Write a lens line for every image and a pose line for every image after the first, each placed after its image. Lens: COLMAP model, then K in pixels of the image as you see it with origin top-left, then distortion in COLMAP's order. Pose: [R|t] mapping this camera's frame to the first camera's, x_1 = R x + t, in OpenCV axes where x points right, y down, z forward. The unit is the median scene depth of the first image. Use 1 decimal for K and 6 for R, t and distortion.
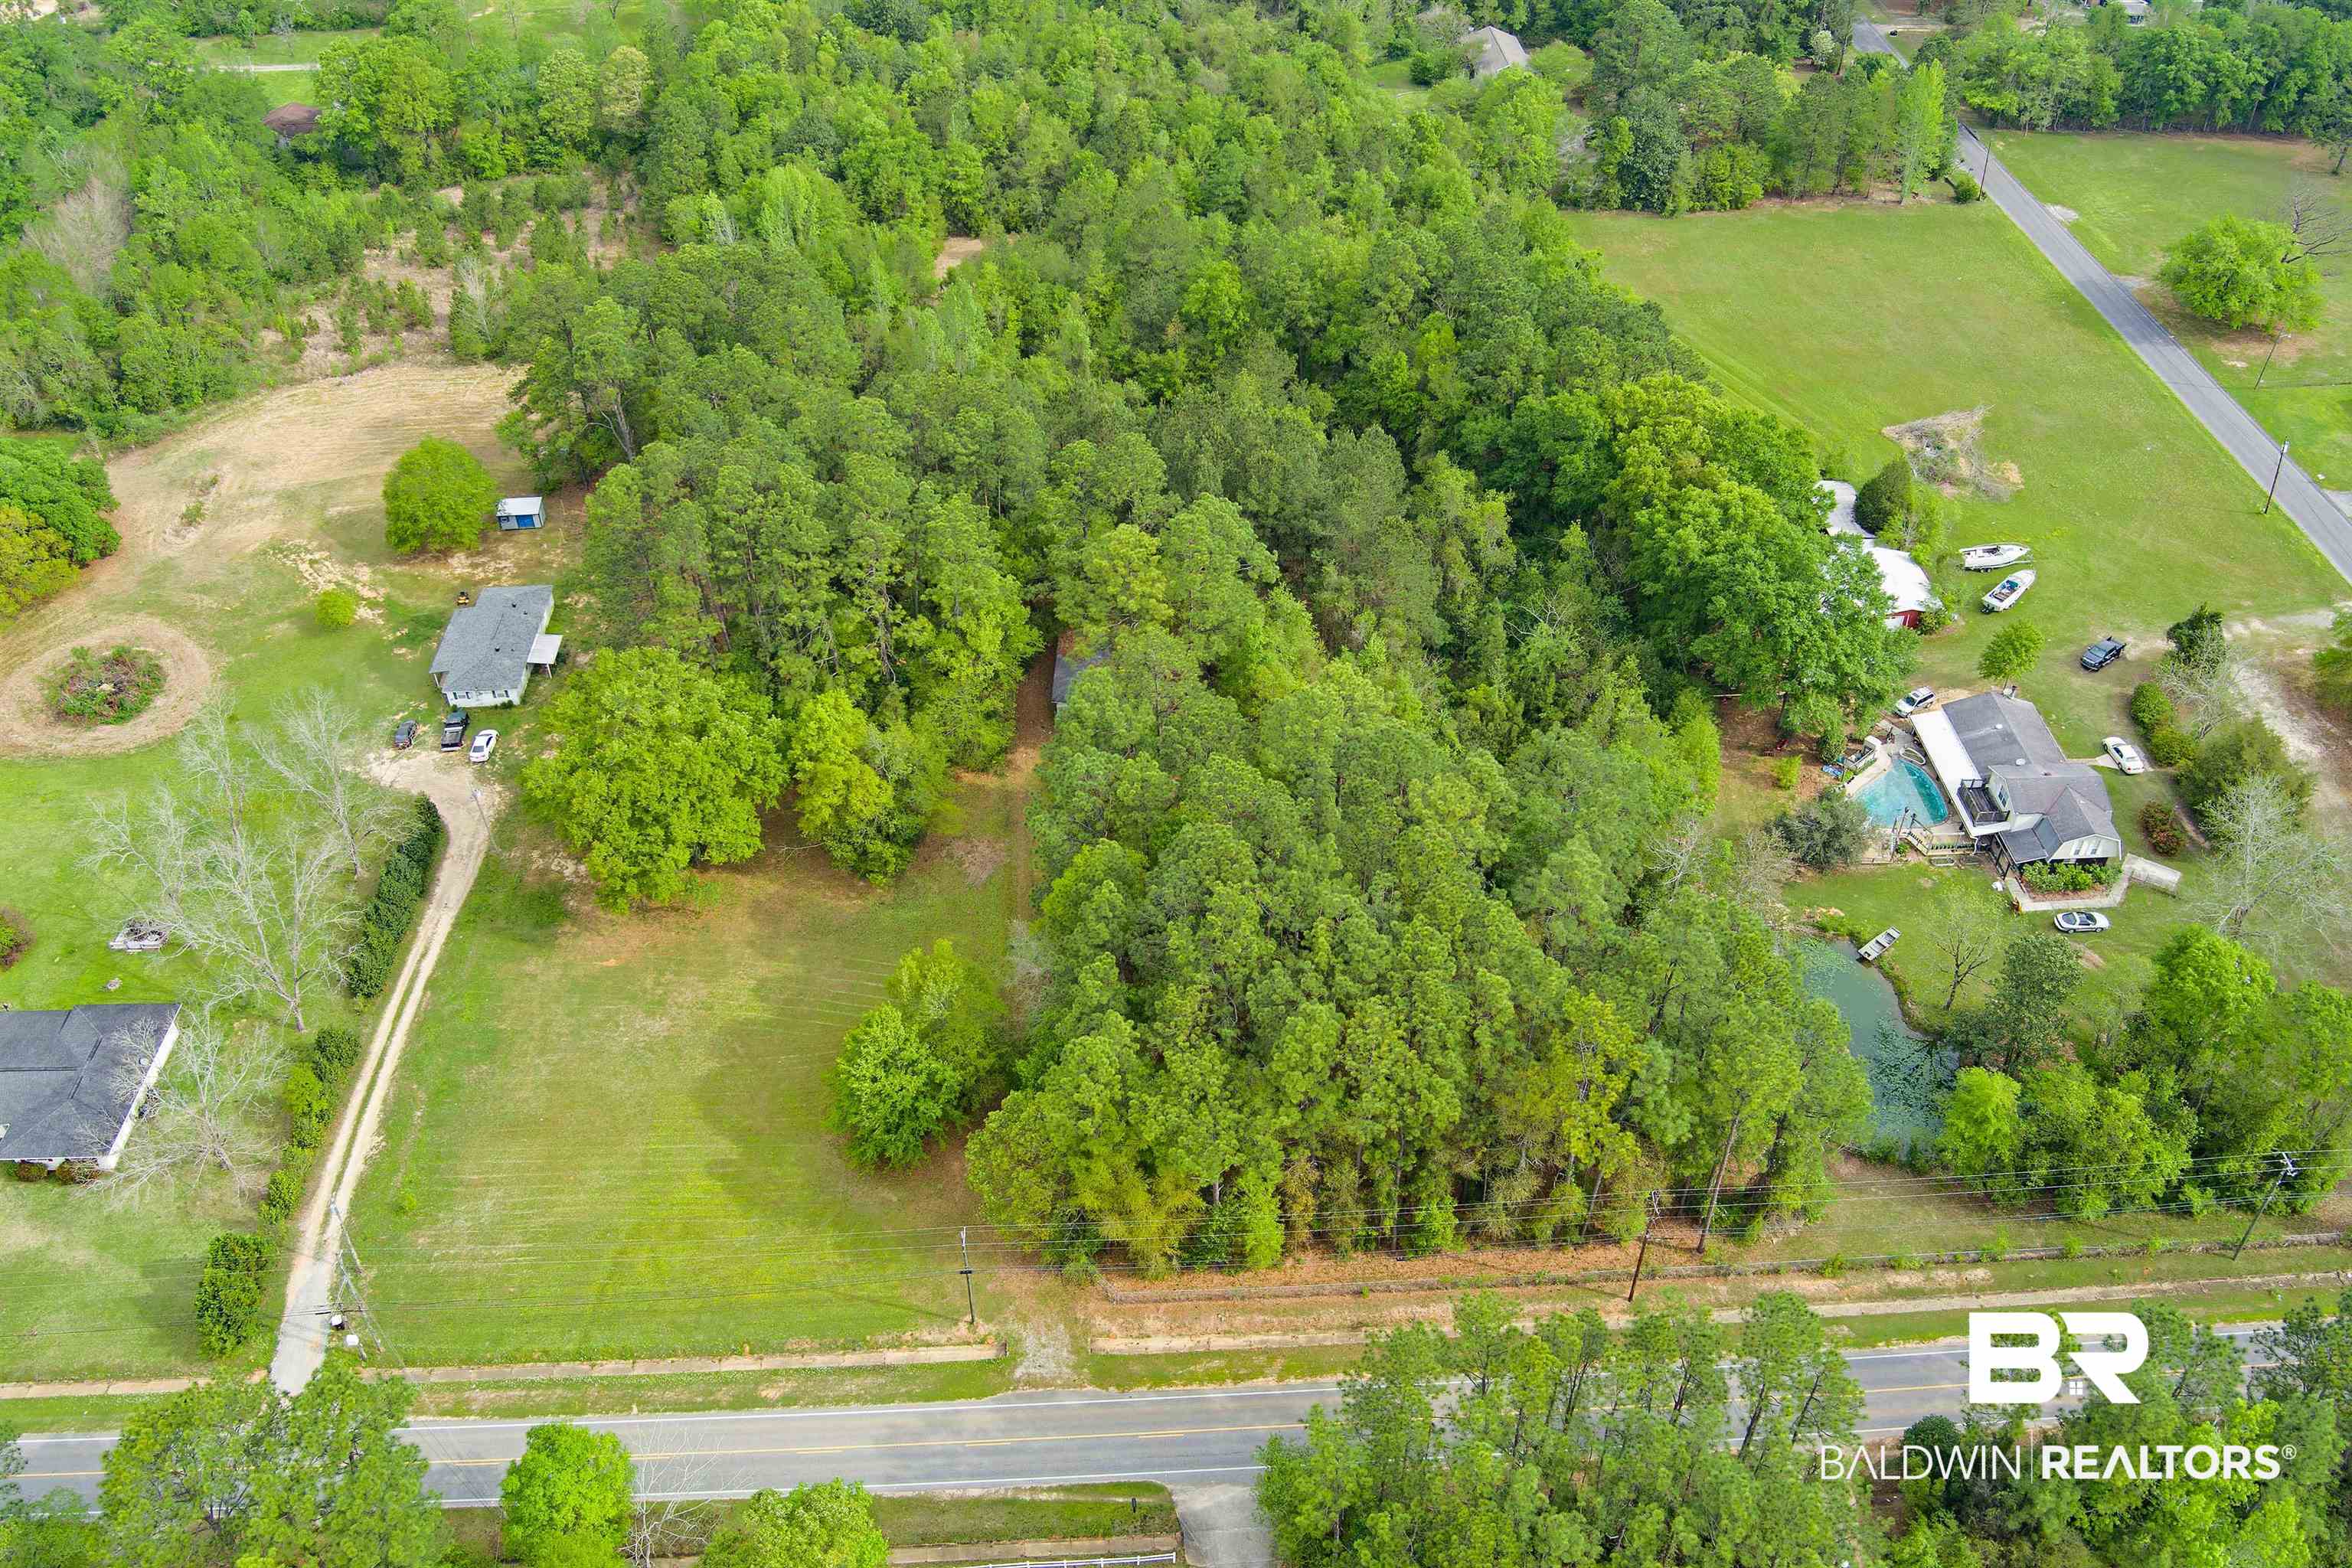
lens RADIAL K [[1905.9, 0, 1176.0], [0, 1905.9, 784.0], [0, 0, 1]] dist [-0.076242, 0.029141]
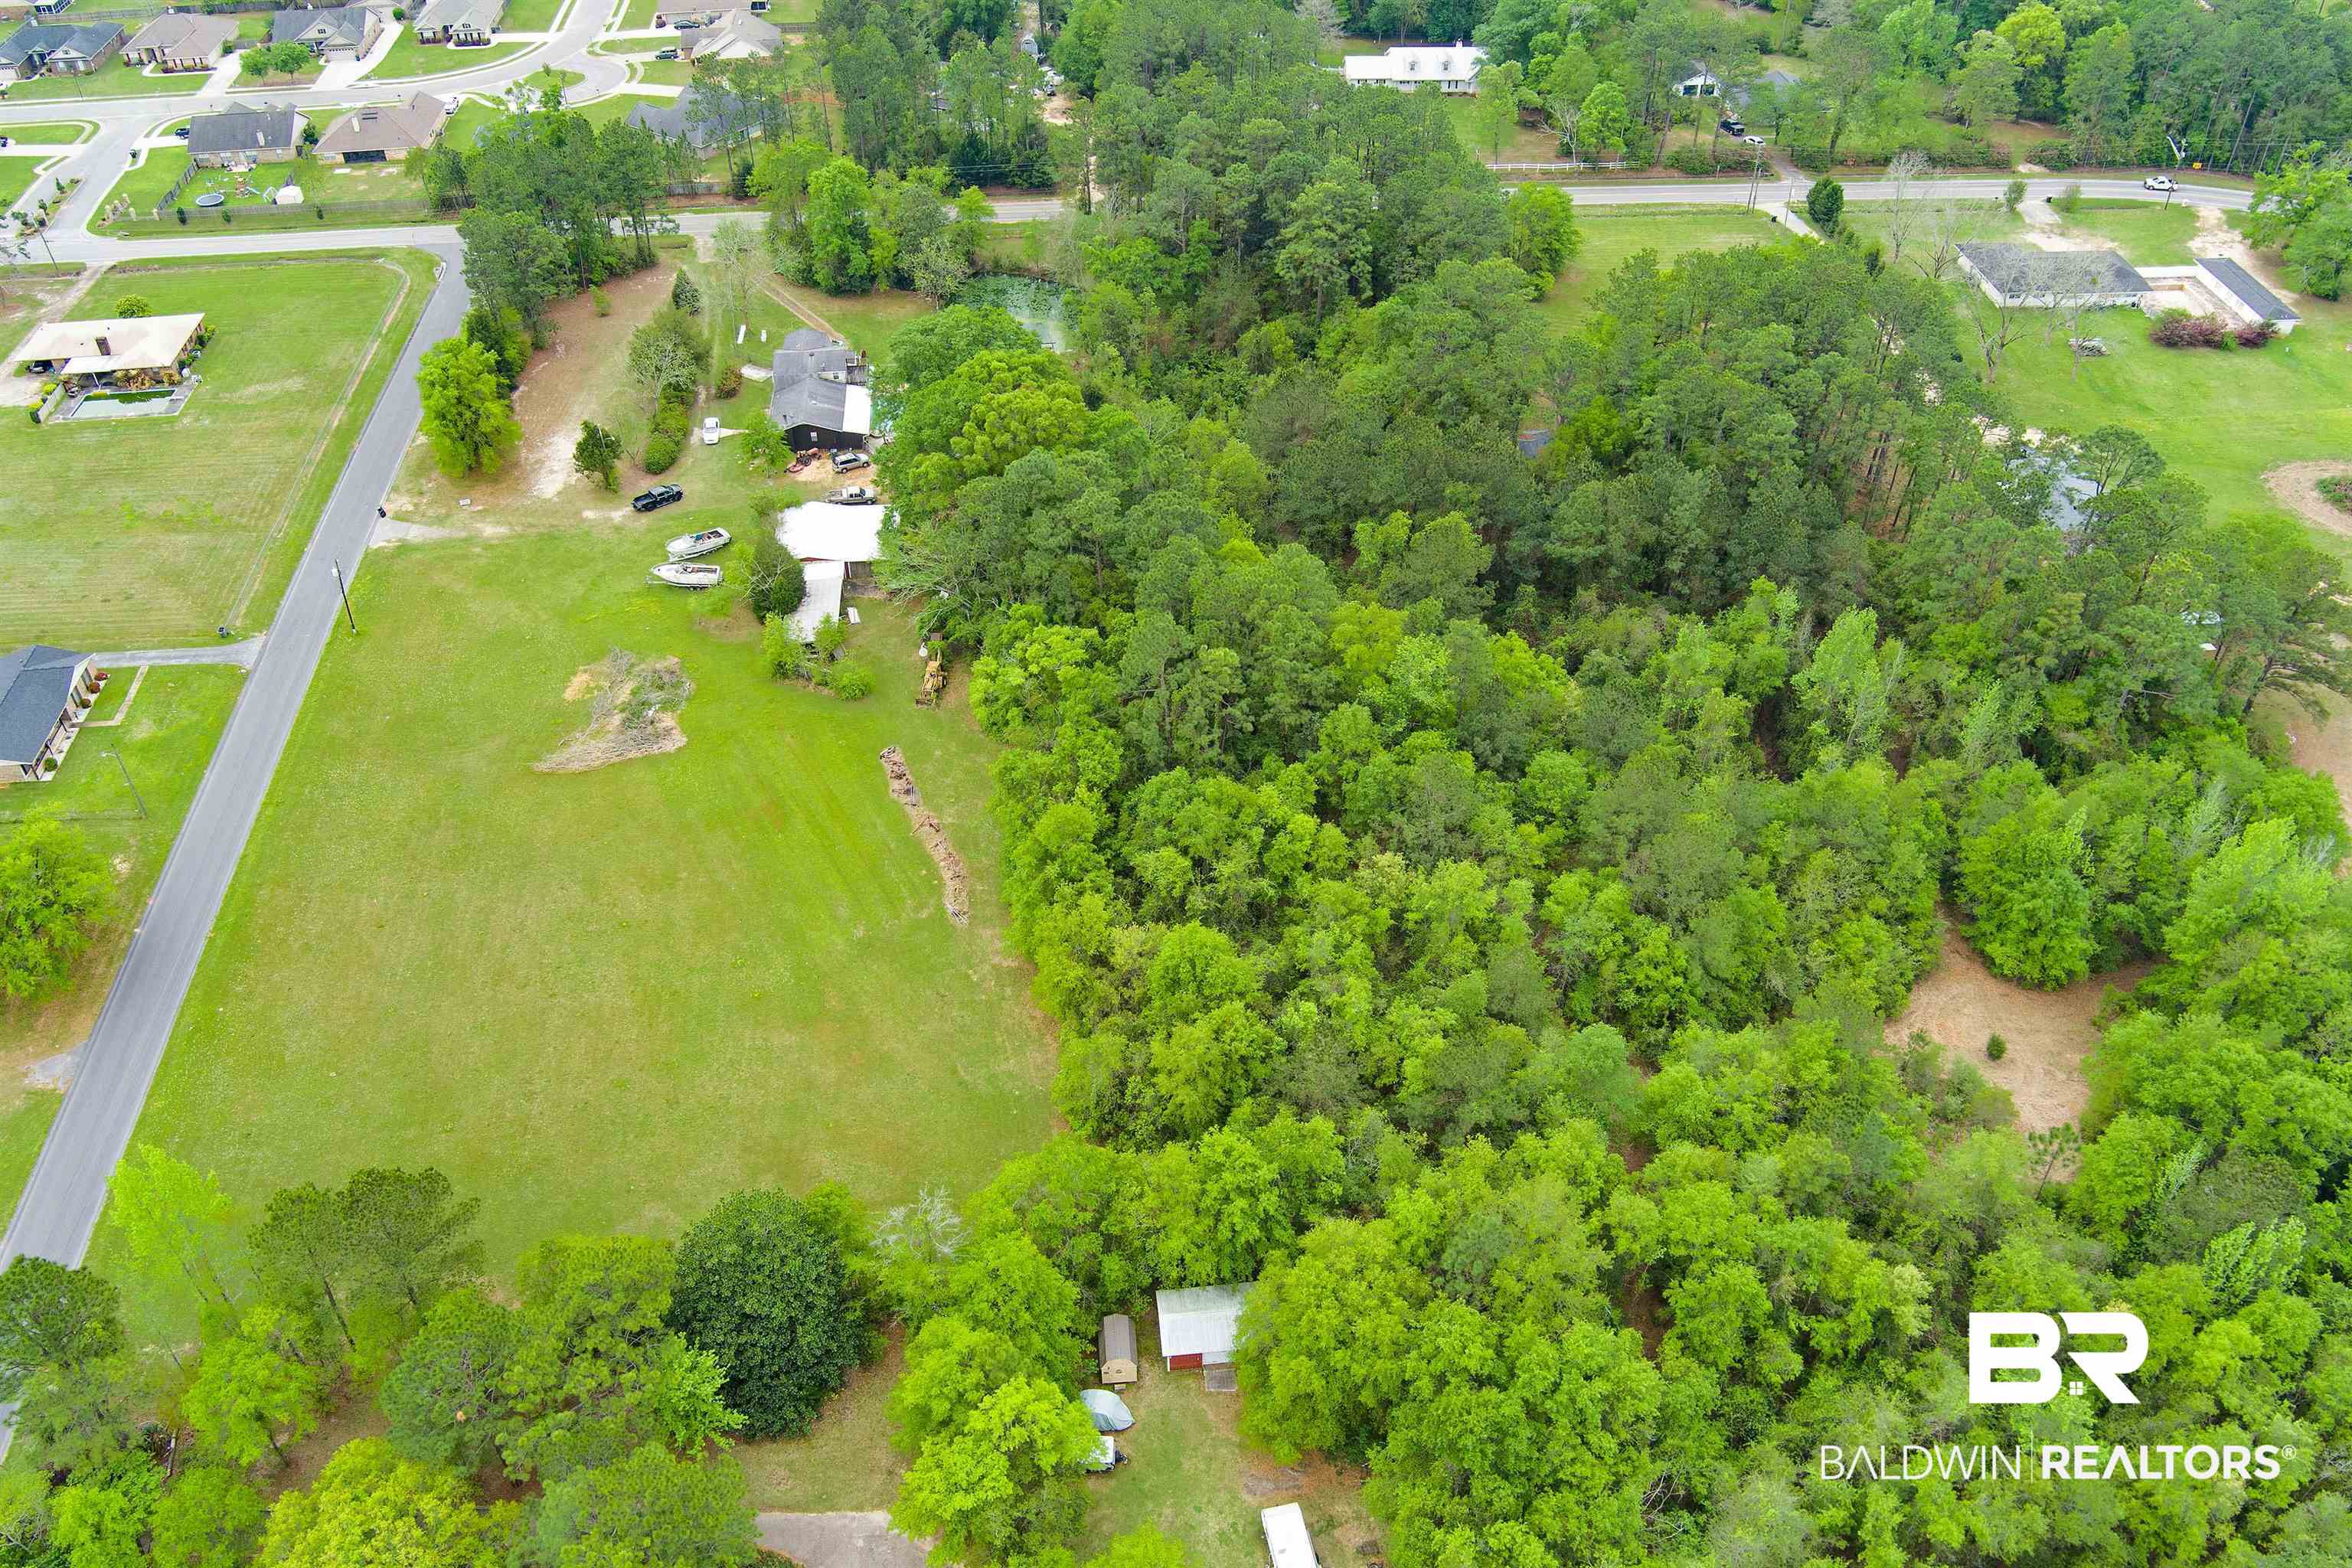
lens RADIAL K [[1905.9, 0, 1176.0], [0, 1905.9, 784.0], [0, 0, 1]] dist [-0.076242, 0.029141]
pose [[-0.998448, 0.046308, -0.030926, 0.231656], [-0.022323, 0.175949, 0.984146, -1.238121], [0.051015, 0.983310, -0.174642, 1.447900]]
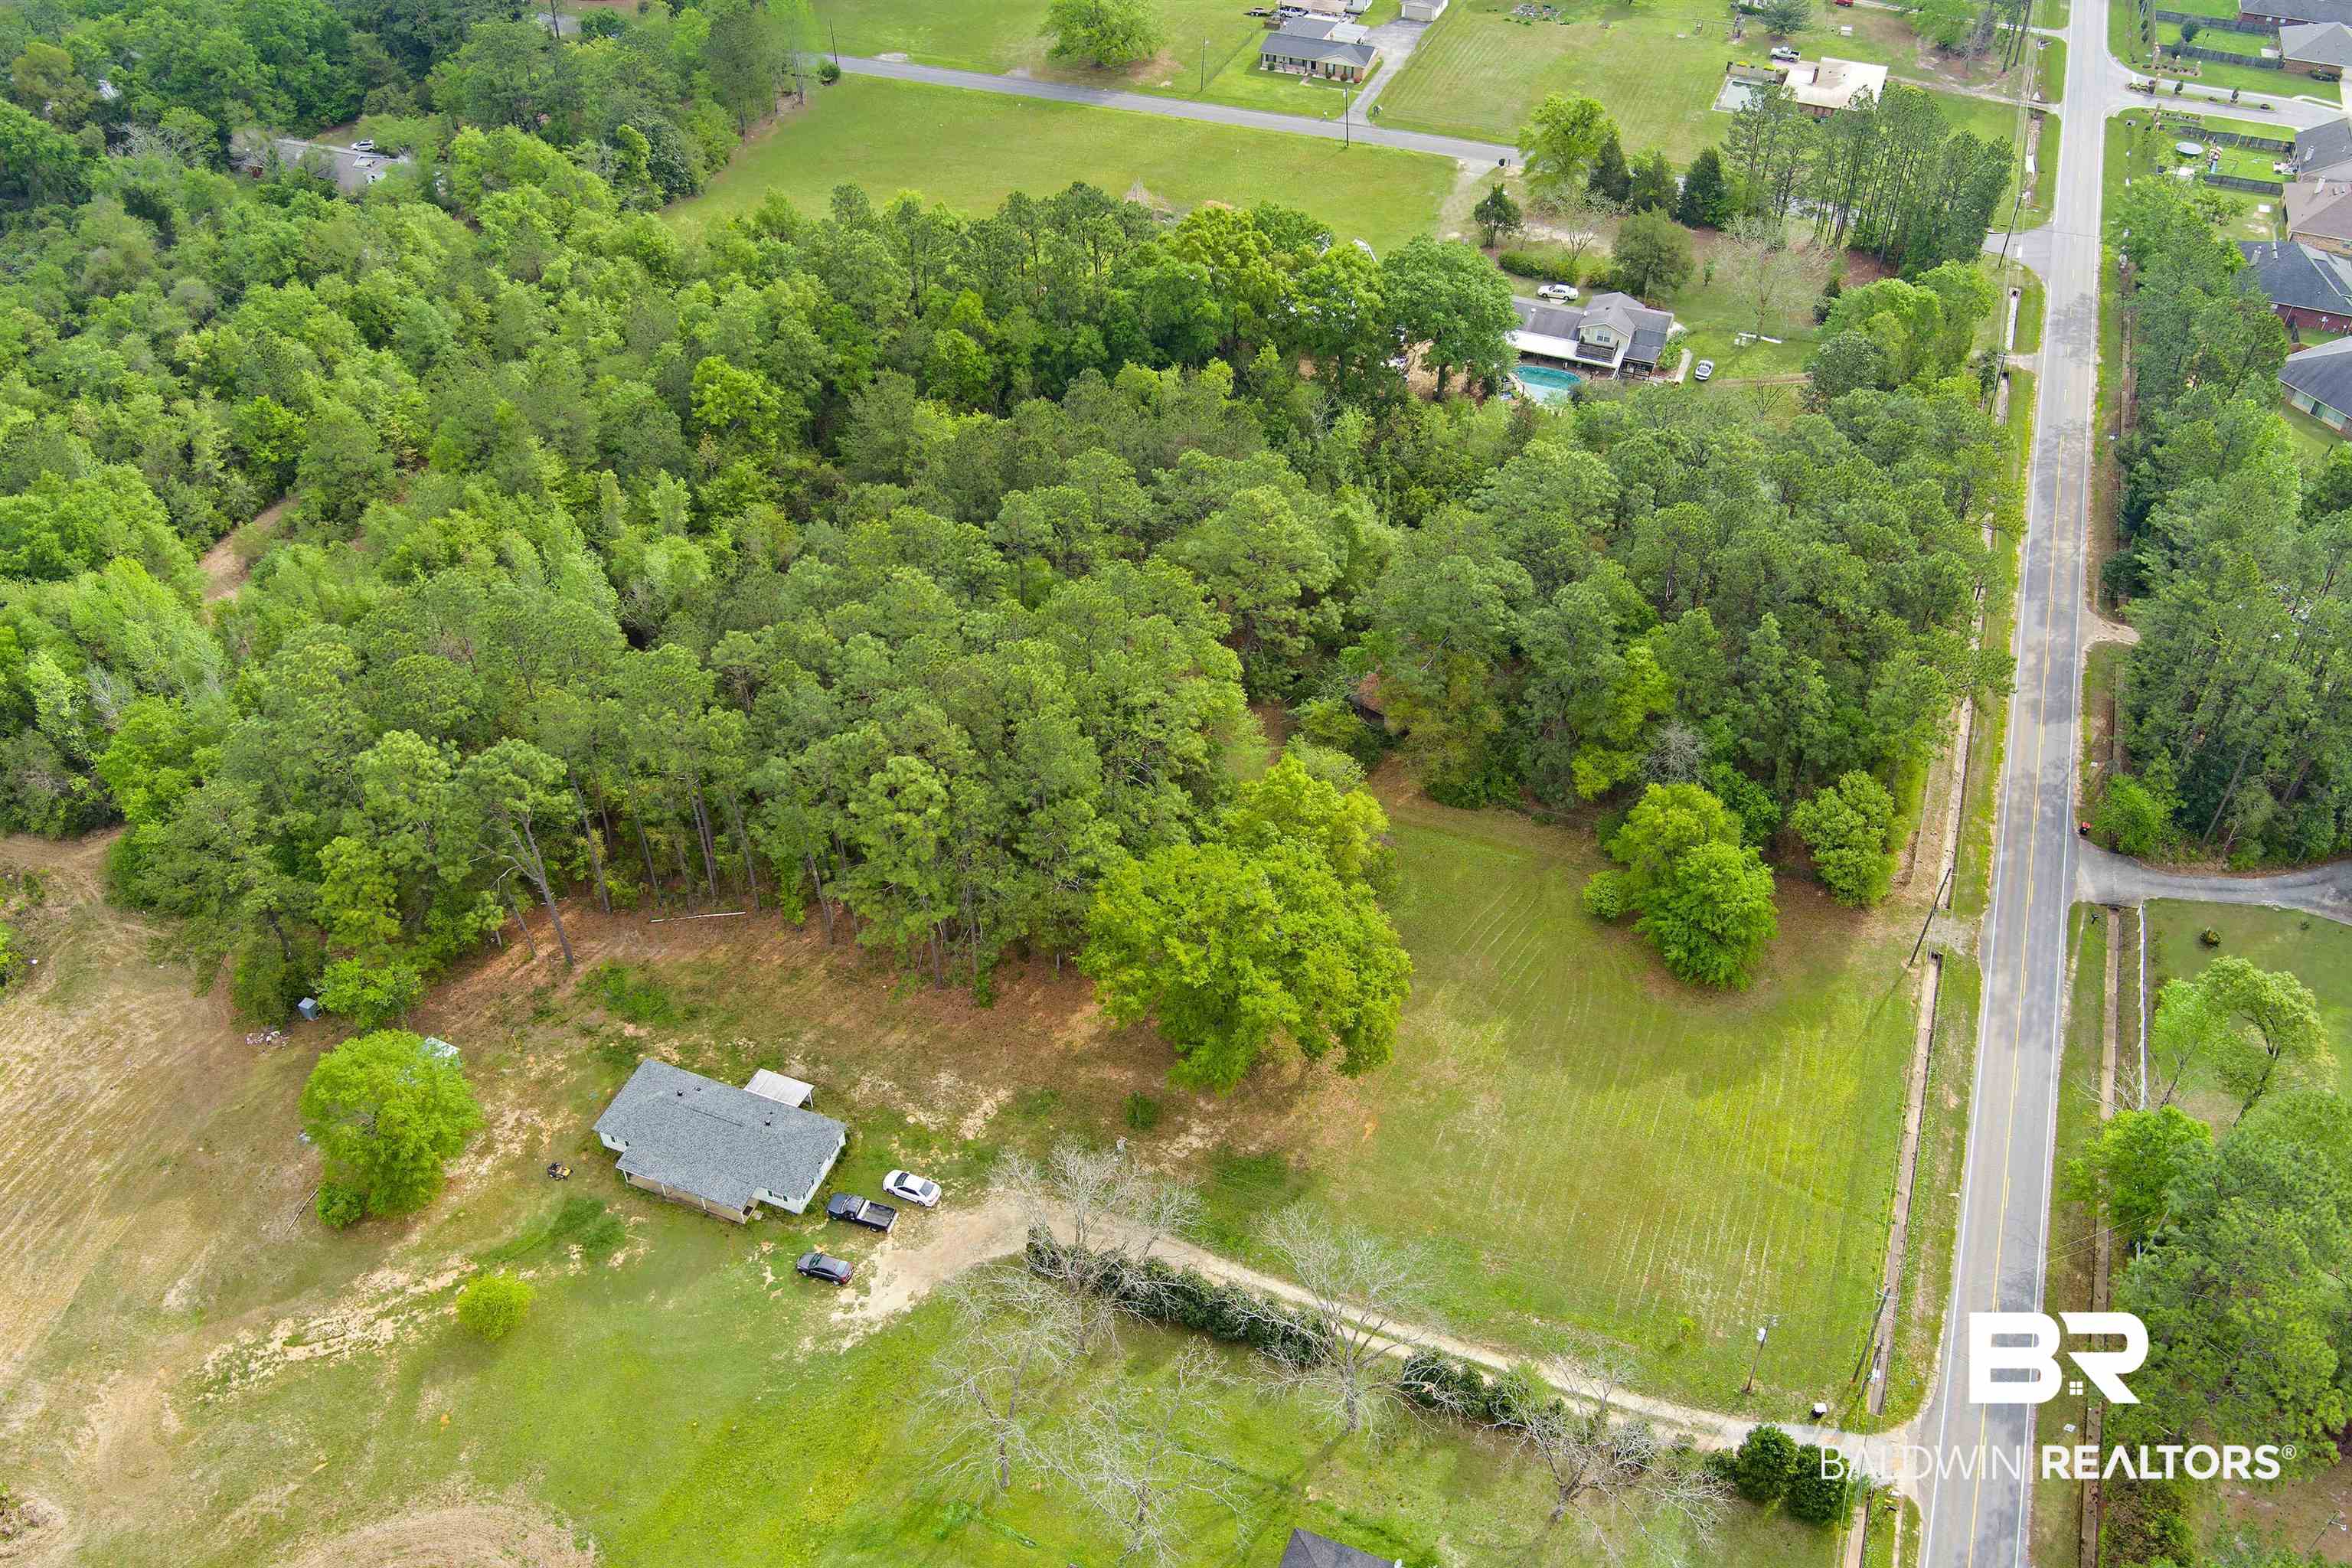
lens RADIAL K [[1905.9, 0, 1176.0], [0, 1905.9, 784.0], [0, 0, 1]] dist [-0.076242, 0.029141]
pose [[0.402717, -0.593682, 0.696678, -0.784547], [0.589835, 0.750345, 0.298458, -0.319820], [-0.699938, 0.290731, 0.652351, 0.379816]]
